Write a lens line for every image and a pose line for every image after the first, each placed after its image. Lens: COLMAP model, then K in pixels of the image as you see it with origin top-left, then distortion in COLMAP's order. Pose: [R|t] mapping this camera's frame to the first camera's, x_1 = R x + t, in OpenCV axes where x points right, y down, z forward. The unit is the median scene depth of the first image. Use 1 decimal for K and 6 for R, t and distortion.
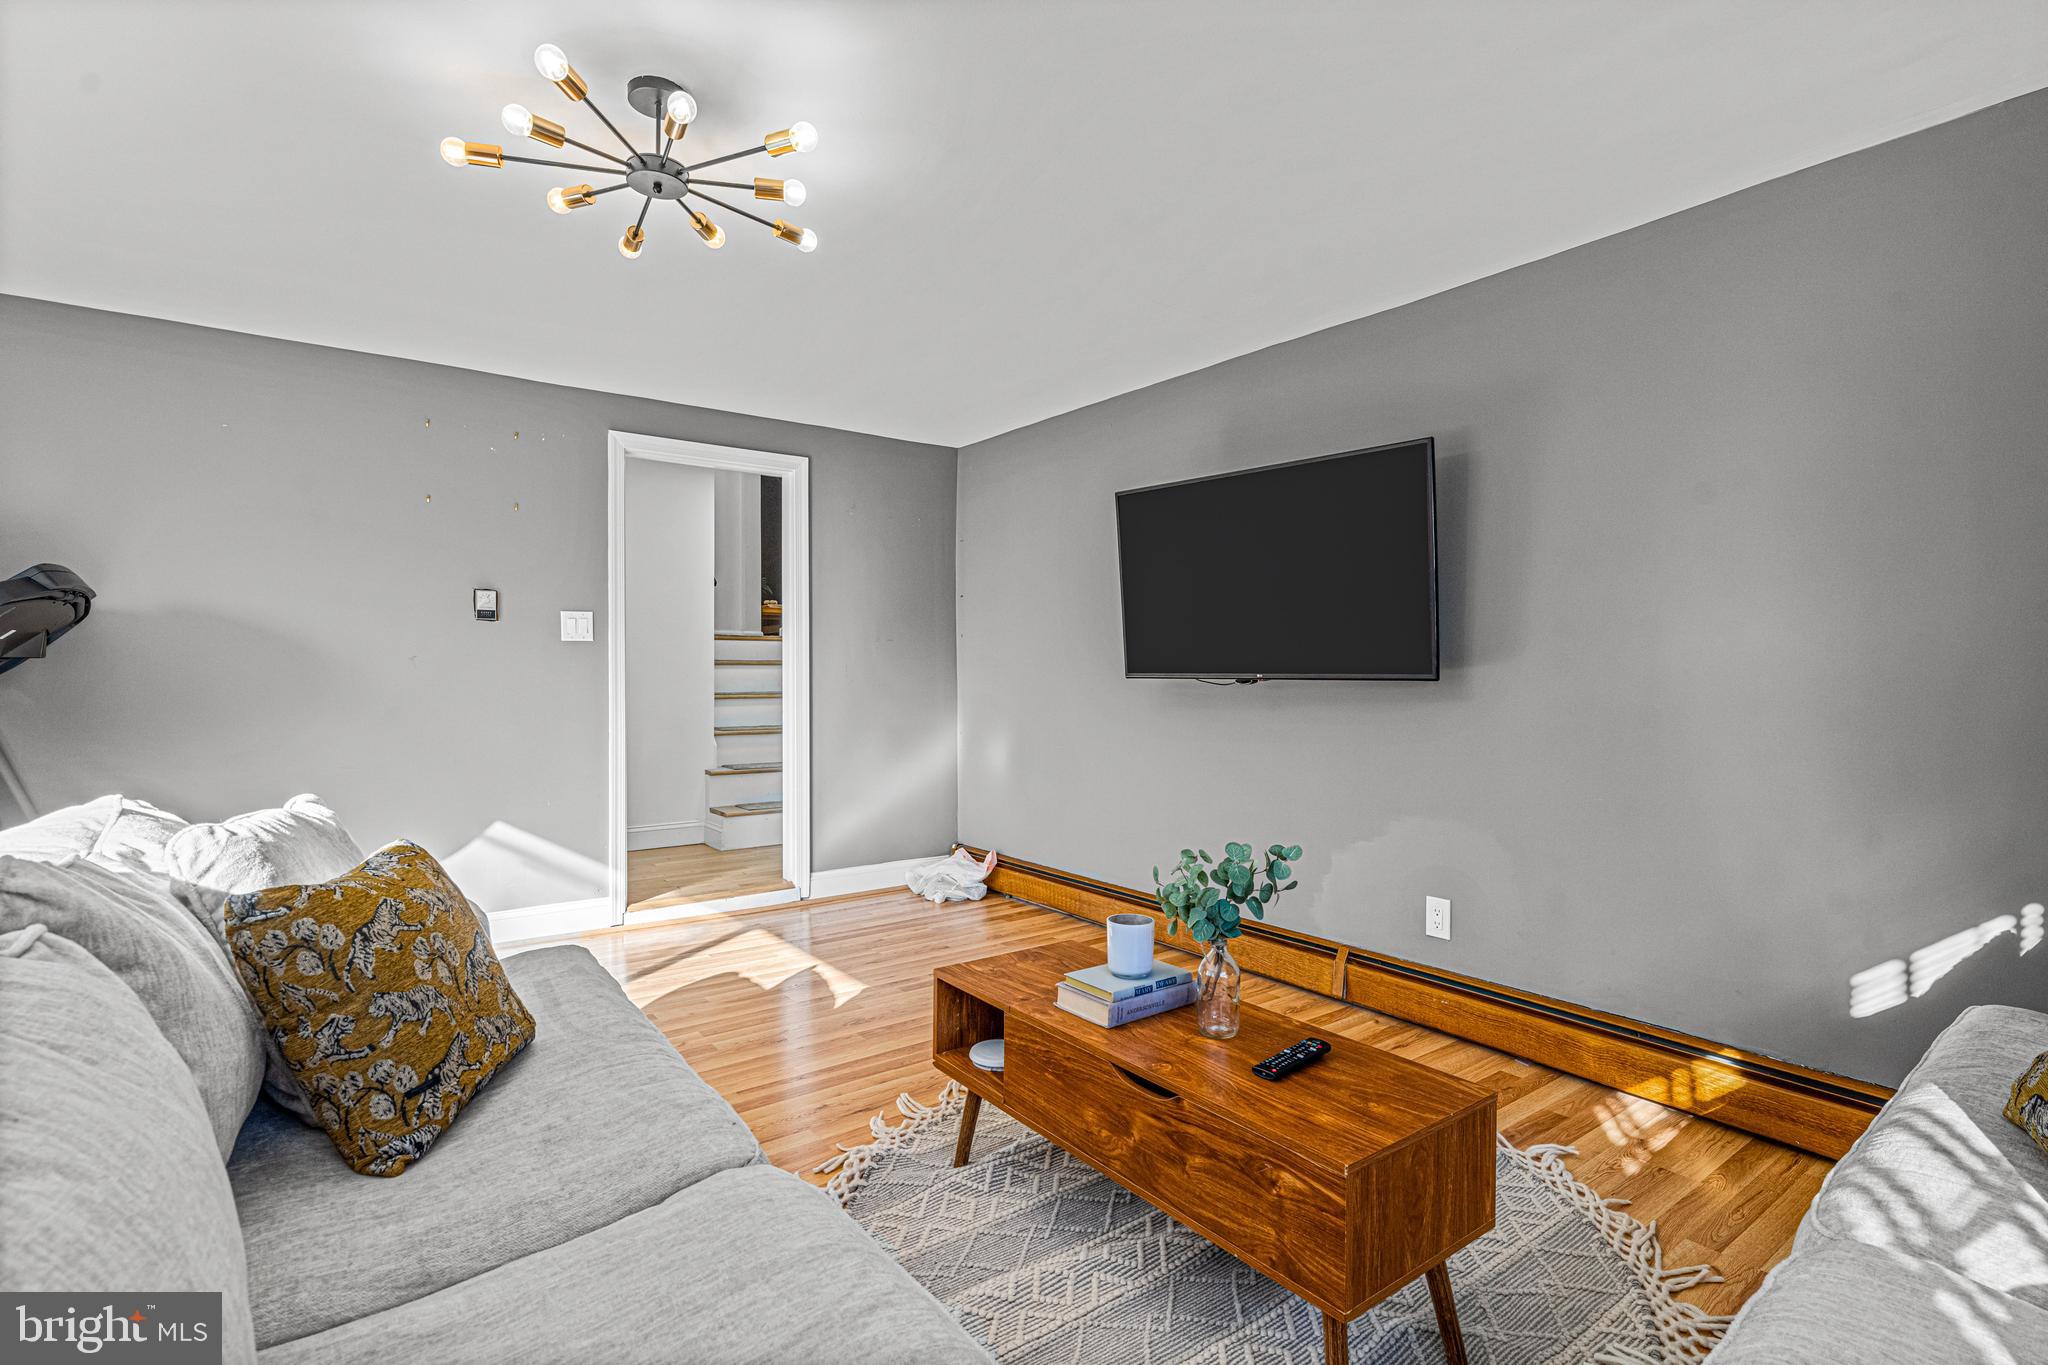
lens RADIAL K [[970.1, 0, 1024.0], [0, 970.1, 682.5], [0, 0, 1]] dist [0.000815, -0.000194]
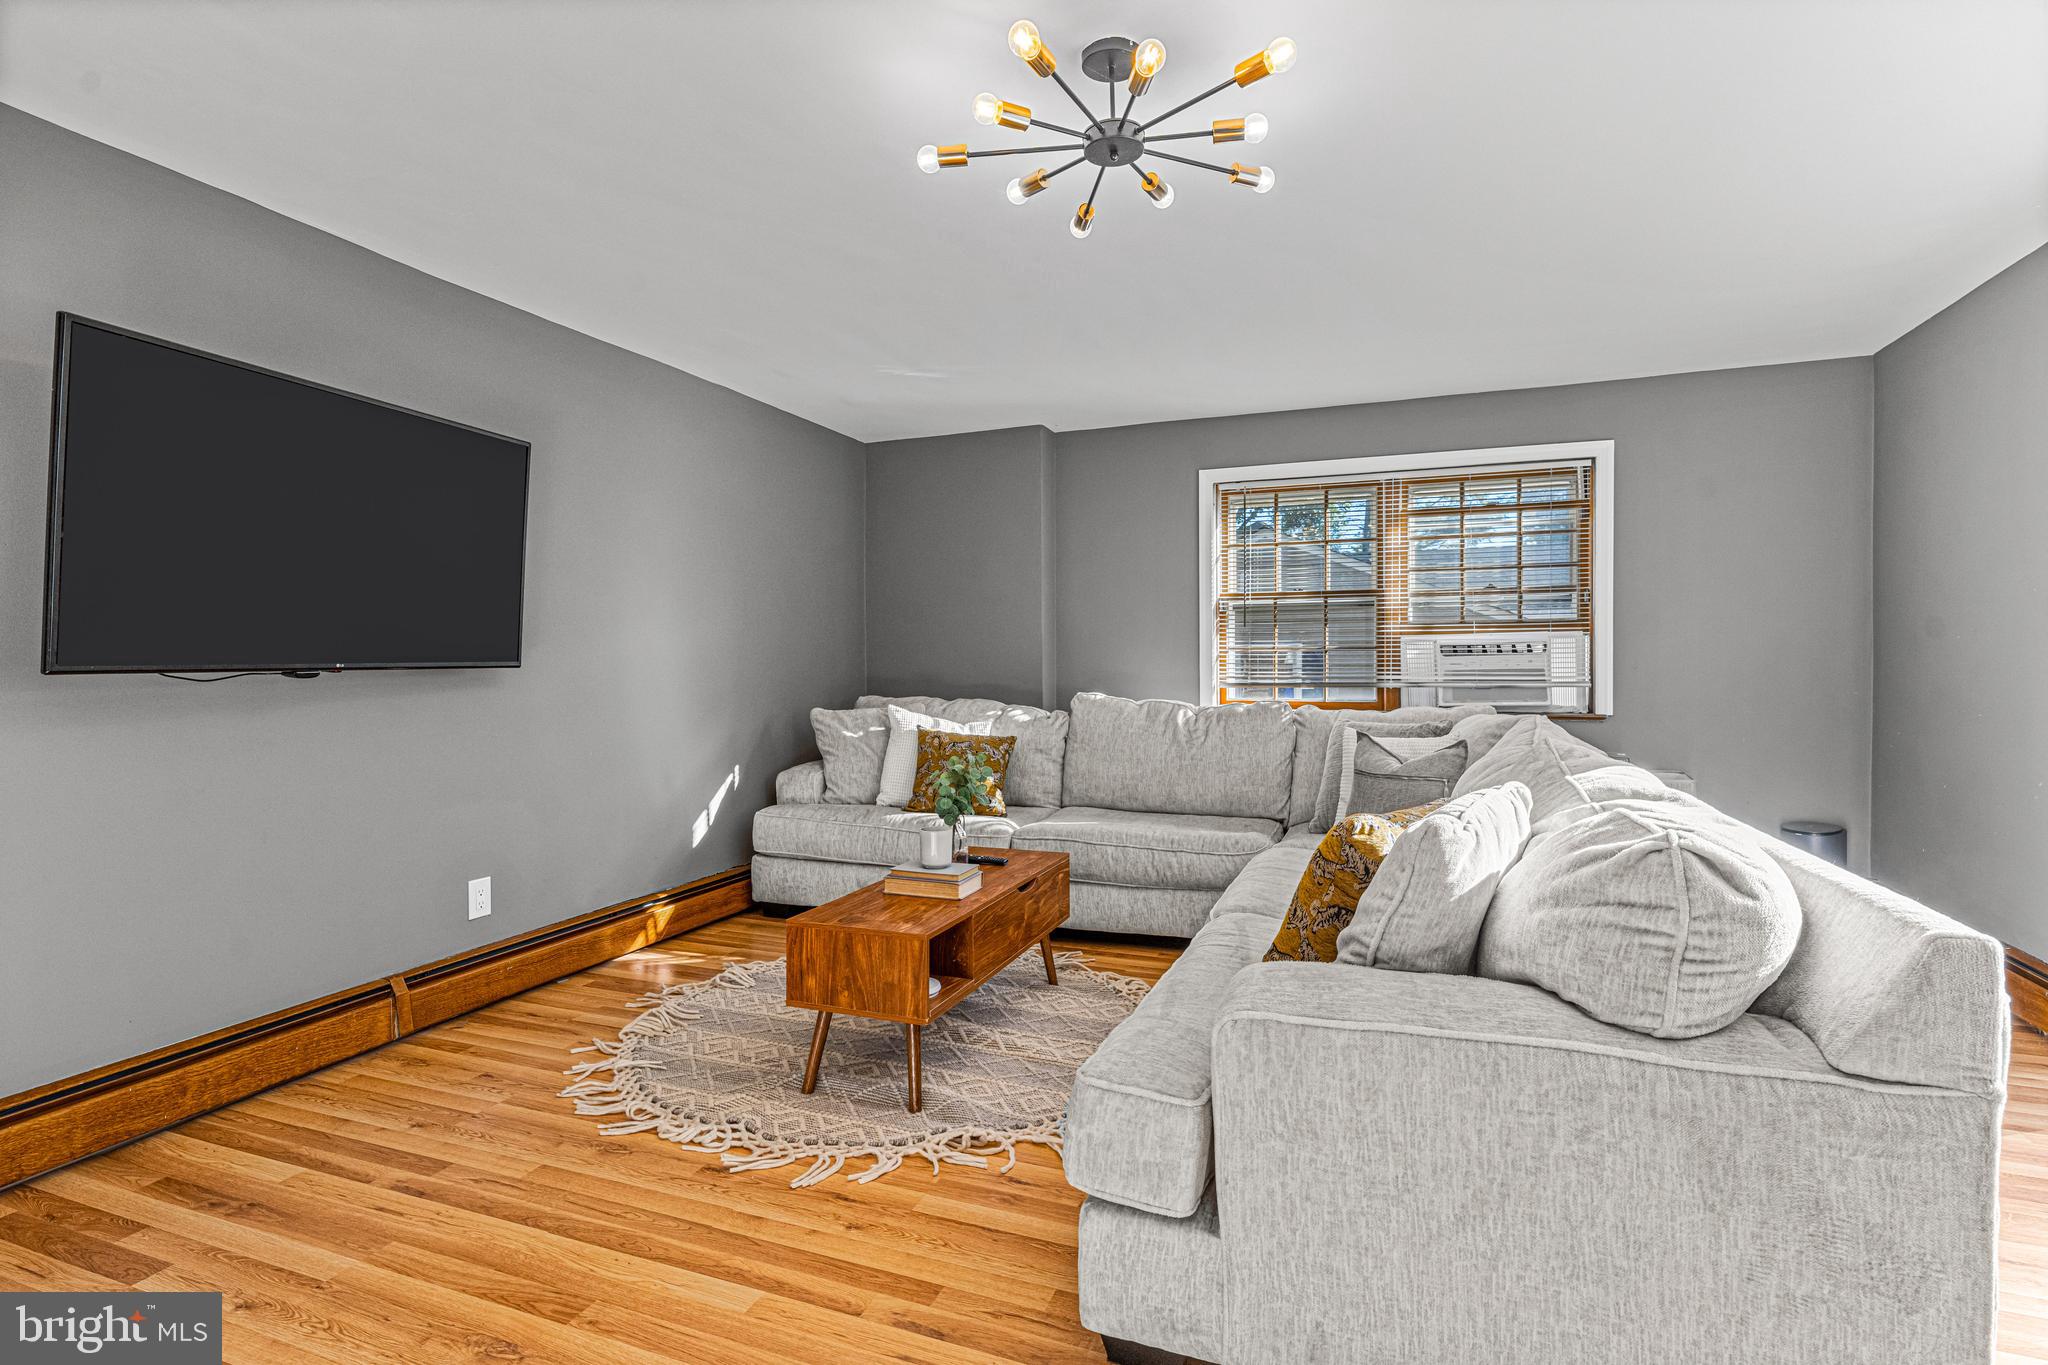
lens RADIAL K [[988.1, 0, 1027.6], [0, 988.1, 663.1], [0, 0, 1]] dist [-0.000010, 0.000129]
pose [[-0.529196, -0.003049, 0.848494, -0.925037], [0.013604, 0.999835, 0.012077, -0.014063], [-0.848390, 0.017934, -0.529067, 1.268526]]
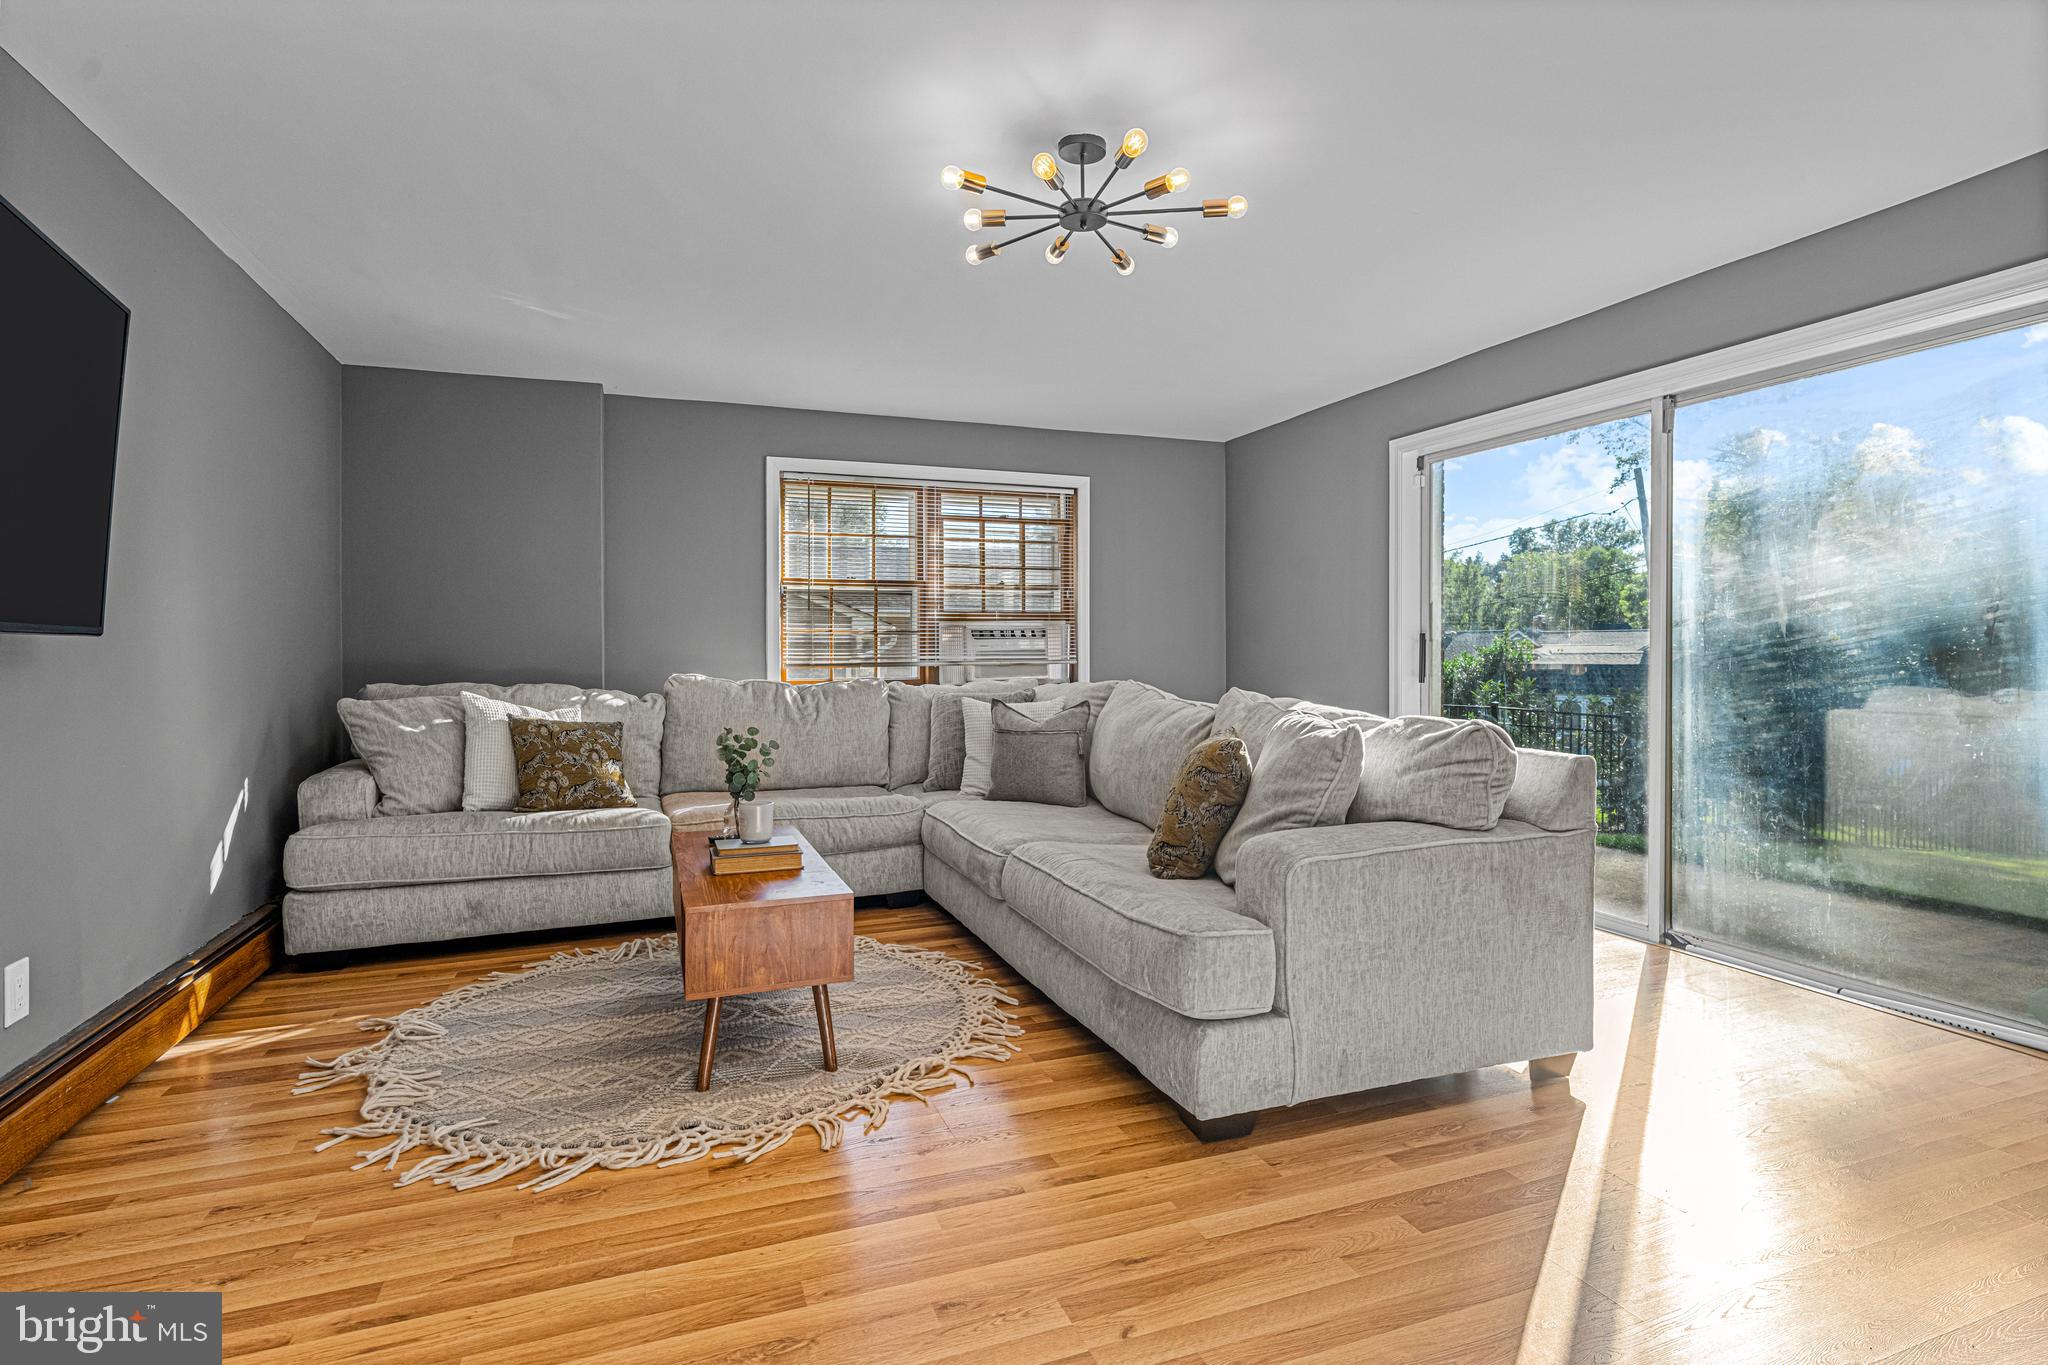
lens RADIAL K [[1014.8, 0, 1030.0], [0, 1014.8, 644.3], [0, 0, 1]] dist [0.000704, -0.000097]
pose [[-0.961038, 0.002762, 0.276403, -0.523277], [0.004646, 0.999970, 0.006160, 0.003344], [-0.276378, 0.007204, -0.961022, 1.771352]]
